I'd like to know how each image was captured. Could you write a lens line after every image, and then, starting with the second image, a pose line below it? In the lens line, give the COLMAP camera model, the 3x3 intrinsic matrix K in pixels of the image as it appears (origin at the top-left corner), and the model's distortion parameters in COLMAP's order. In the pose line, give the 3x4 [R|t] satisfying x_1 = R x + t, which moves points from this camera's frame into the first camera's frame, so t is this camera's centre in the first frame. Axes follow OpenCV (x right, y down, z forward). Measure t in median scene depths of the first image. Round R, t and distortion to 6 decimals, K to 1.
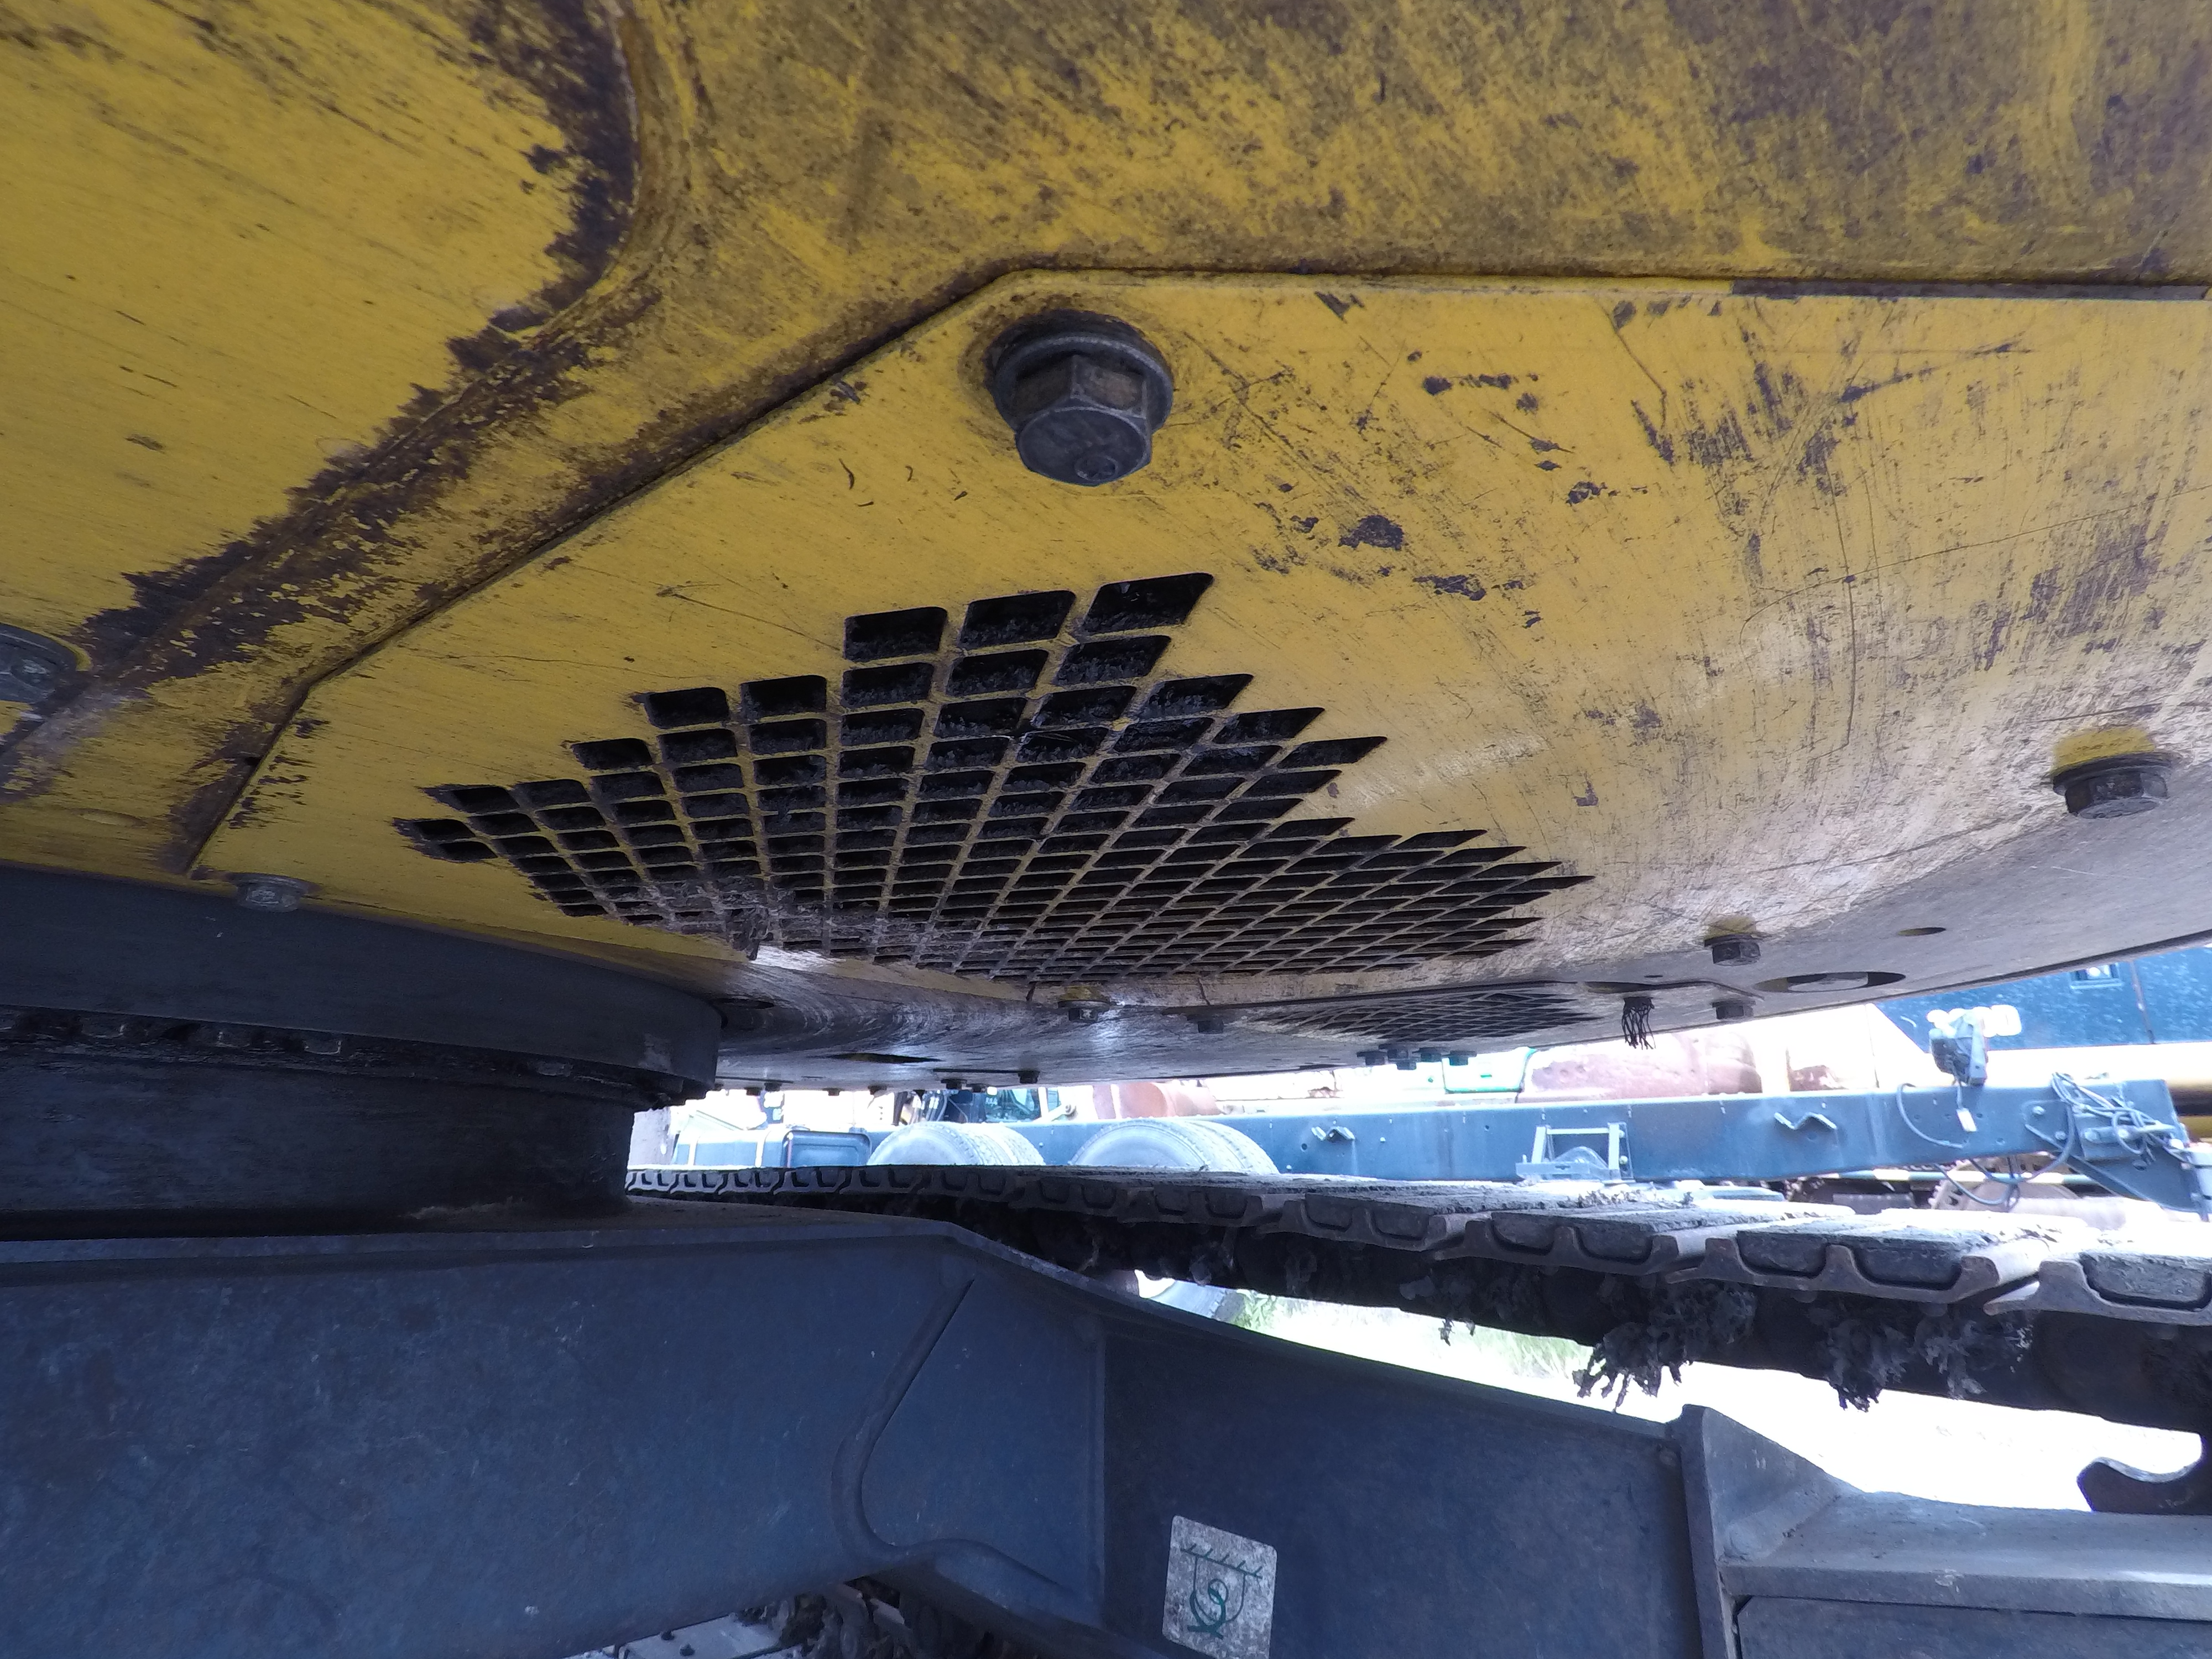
lens RADIAL K [[1129.3, 0, 1105.9], [0, 1129.3, 826.3], [0, 0, 1]] dist [-0.022938, 0.007794]
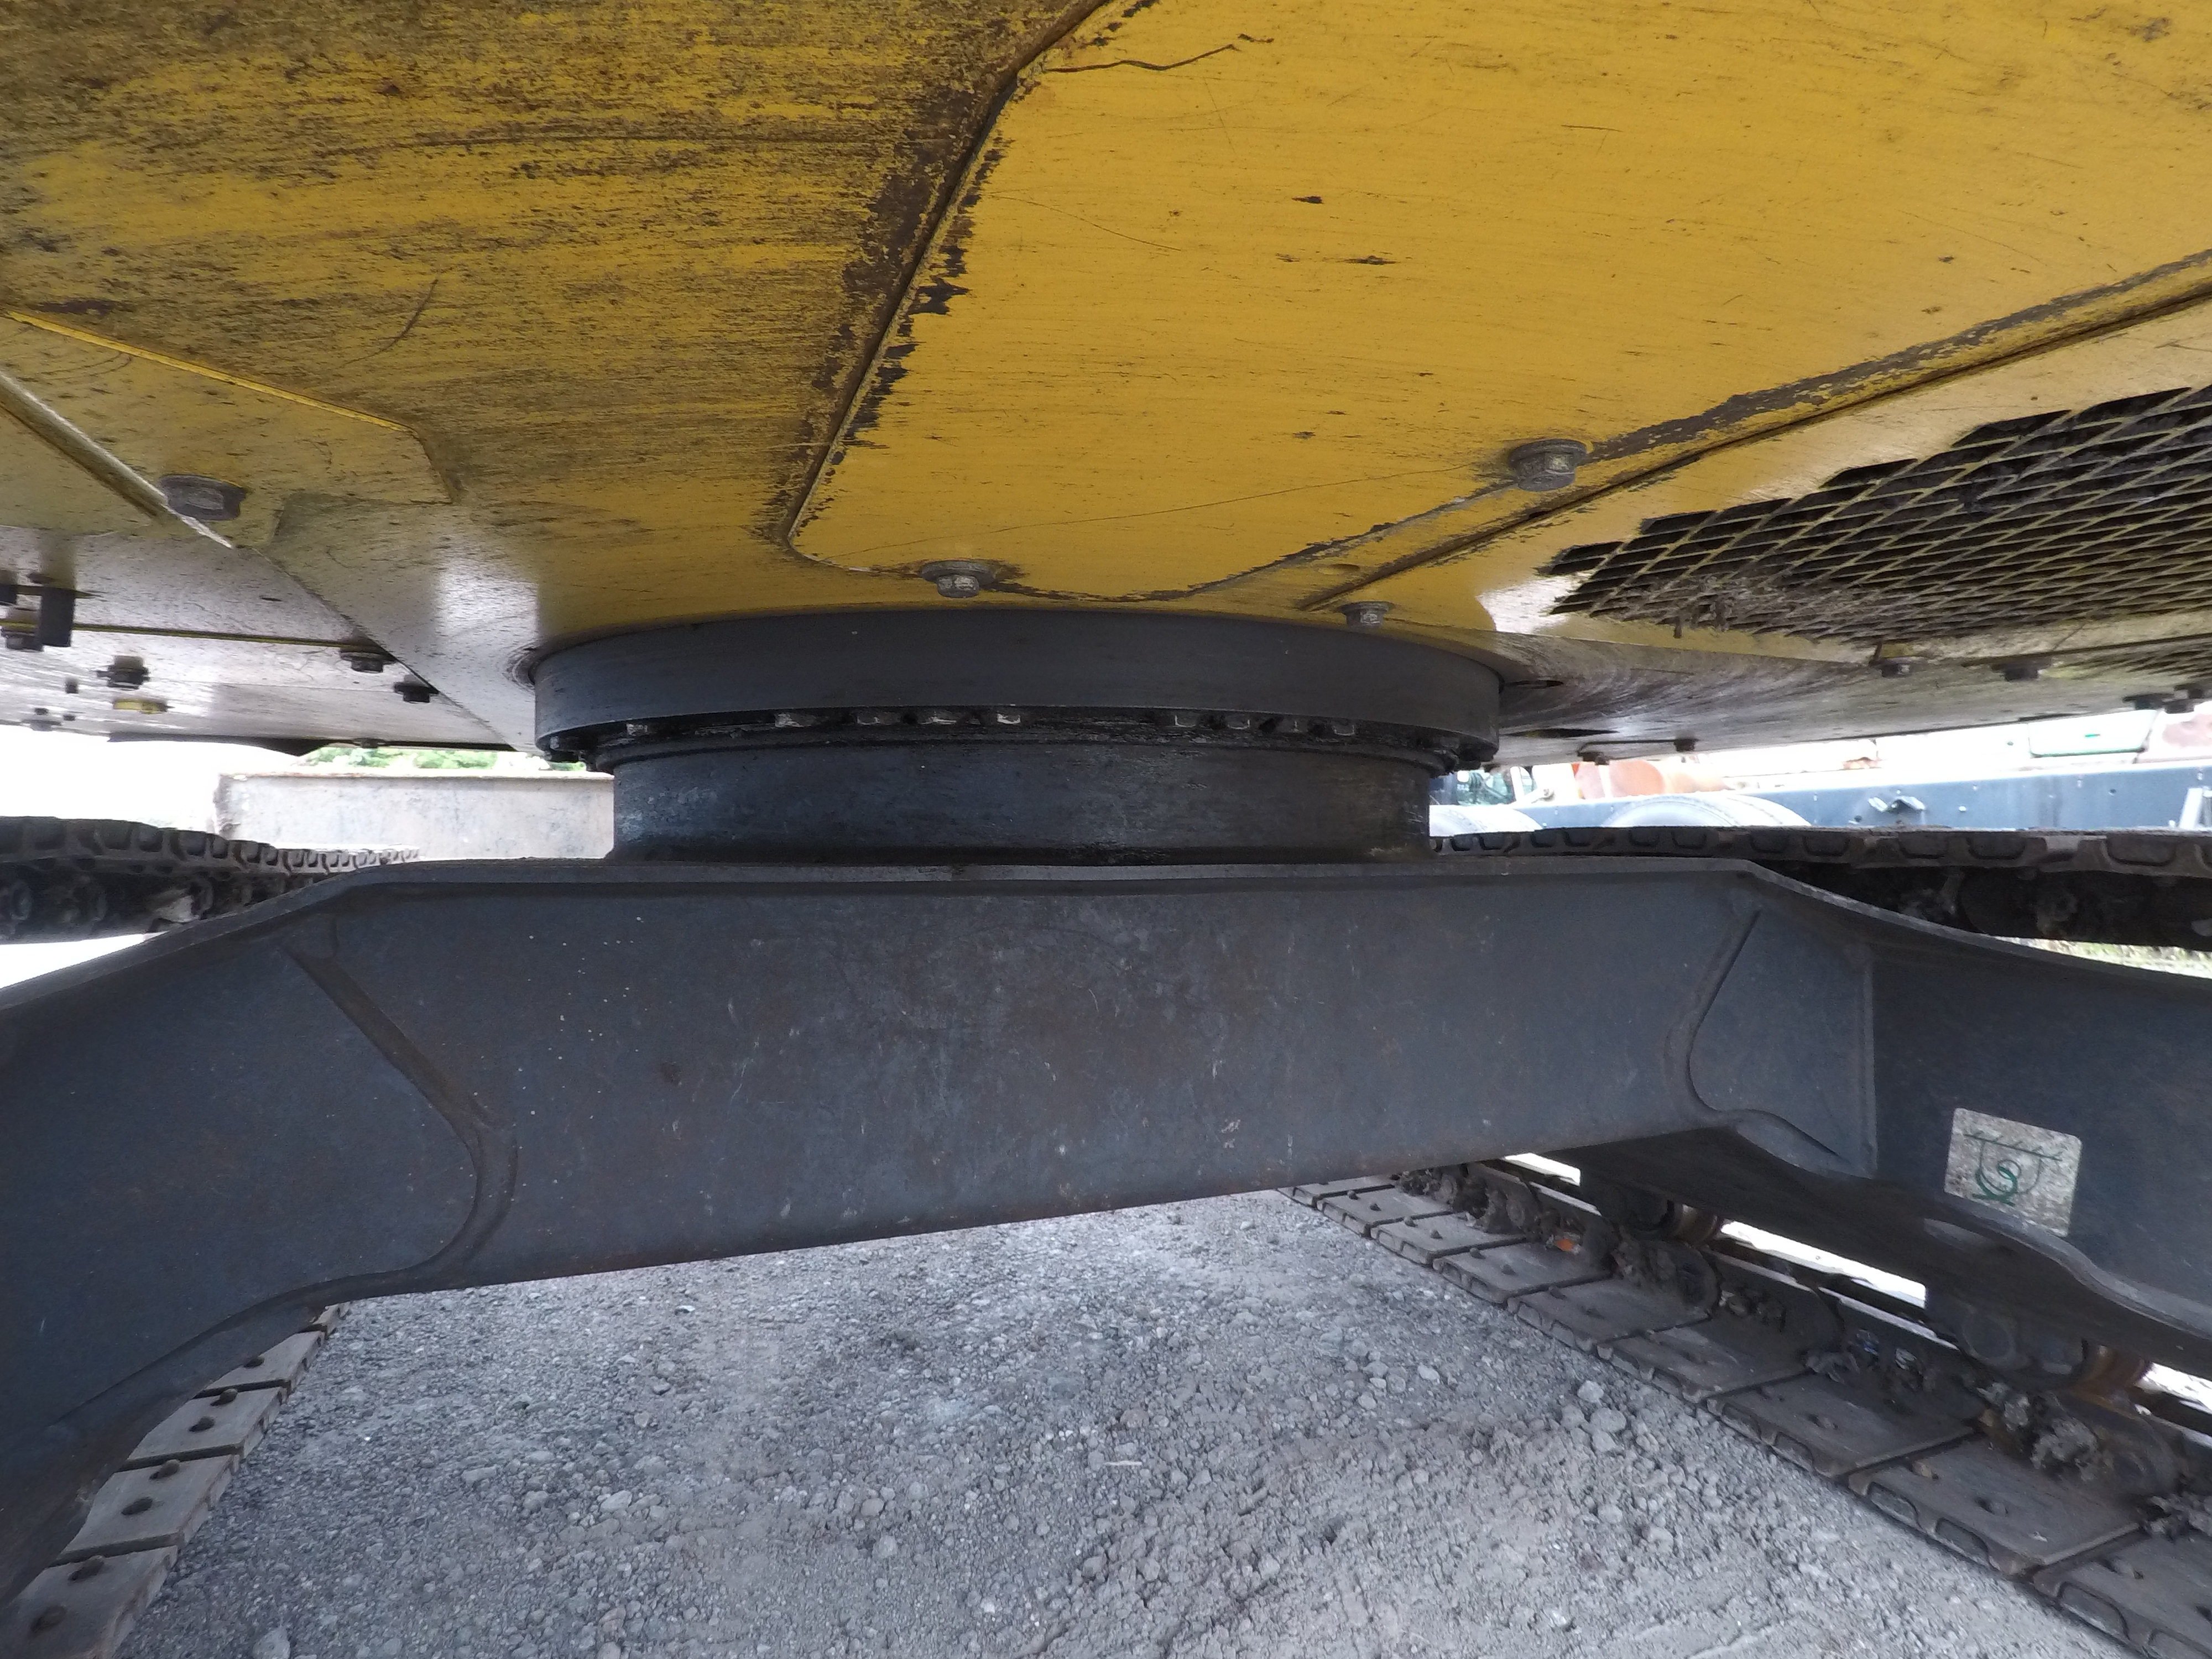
lens RADIAL K [[1129.3, 0, 1103.4], [0, 1129.3, 830.8], [0, 0, 1]] dist [-0.022938, 0.007794]
pose [[0.926919, -0.023500, -0.374526, -0.313328], [0.123046, 0.961893, 0.244174, -0.036295], [0.354516, -0.272413, 0.894489, -0.240811]]
